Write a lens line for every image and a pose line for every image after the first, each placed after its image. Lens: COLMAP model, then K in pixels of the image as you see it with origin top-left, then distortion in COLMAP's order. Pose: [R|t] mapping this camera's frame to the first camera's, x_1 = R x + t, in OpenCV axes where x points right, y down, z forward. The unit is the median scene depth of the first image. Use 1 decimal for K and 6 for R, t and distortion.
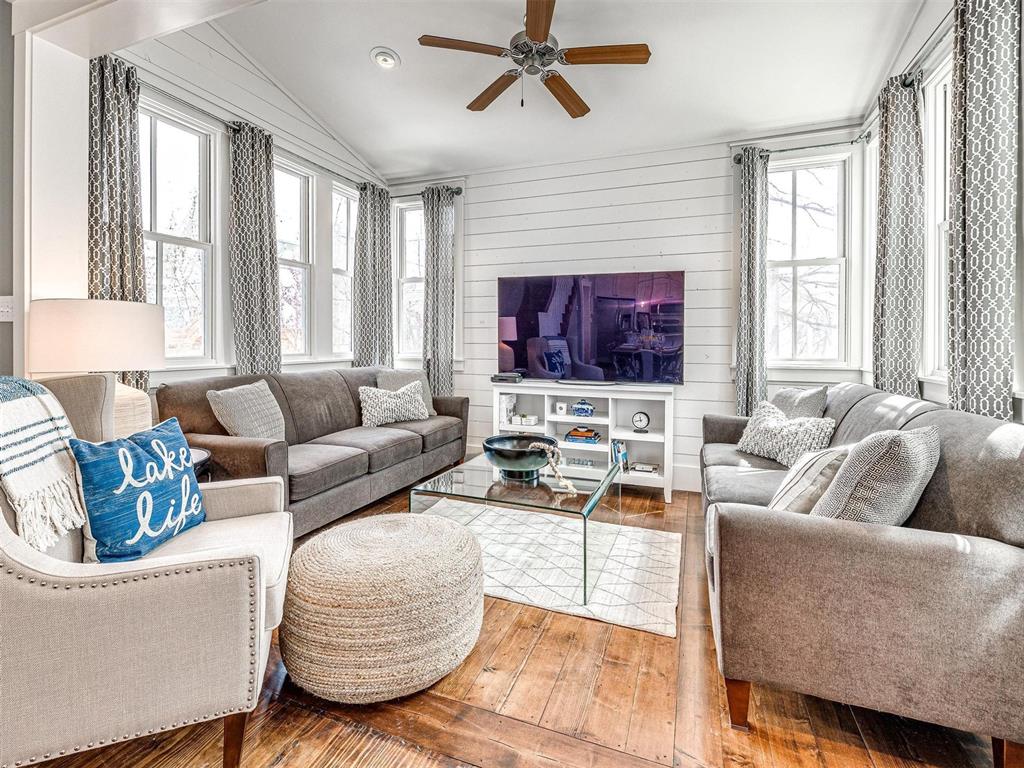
lens RADIAL K [[464.7, 0, 508.6], [0, 464.7, 339.2], [0, 0, 1]] dist [0.000097, 0.000072]
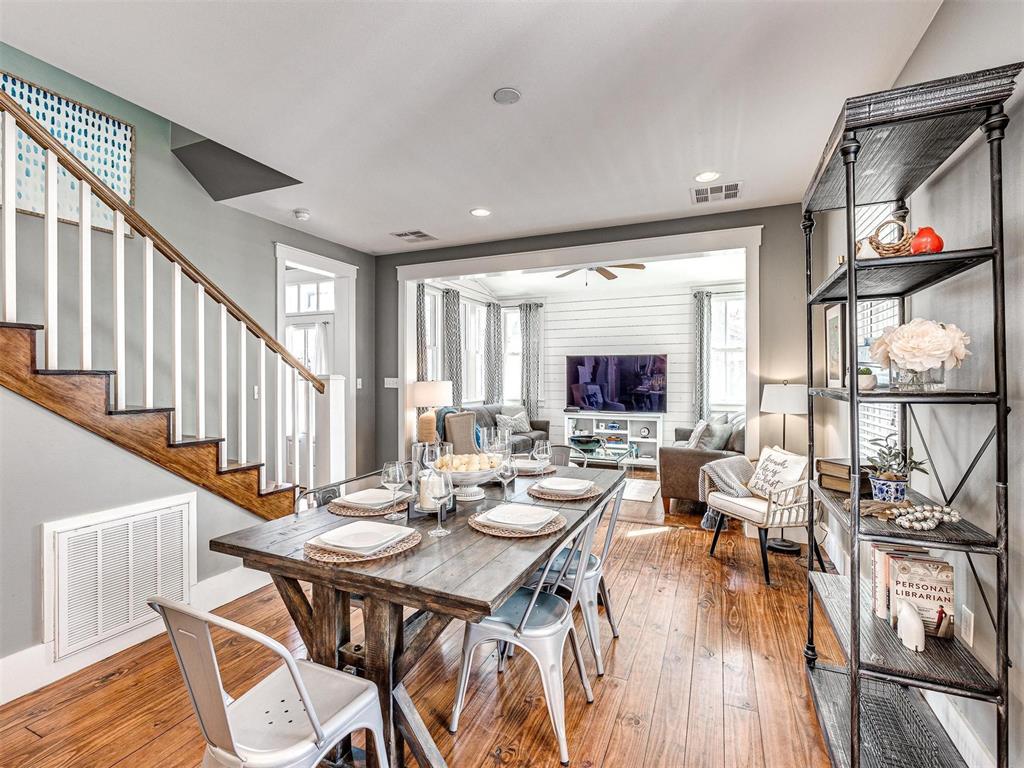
lens RADIAL K [[464.7, 0, 488.1], [0, 464.7, 380.2], [0, 0, 1]] dist [0.000097, 0.000072]
pose [[0.996545, -0.006857, -0.082766, -0.183769], [0.007690, 0.999923, 0.009744, -0.056636], [0.082692, -0.010346, 0.996521, -0.886774]]
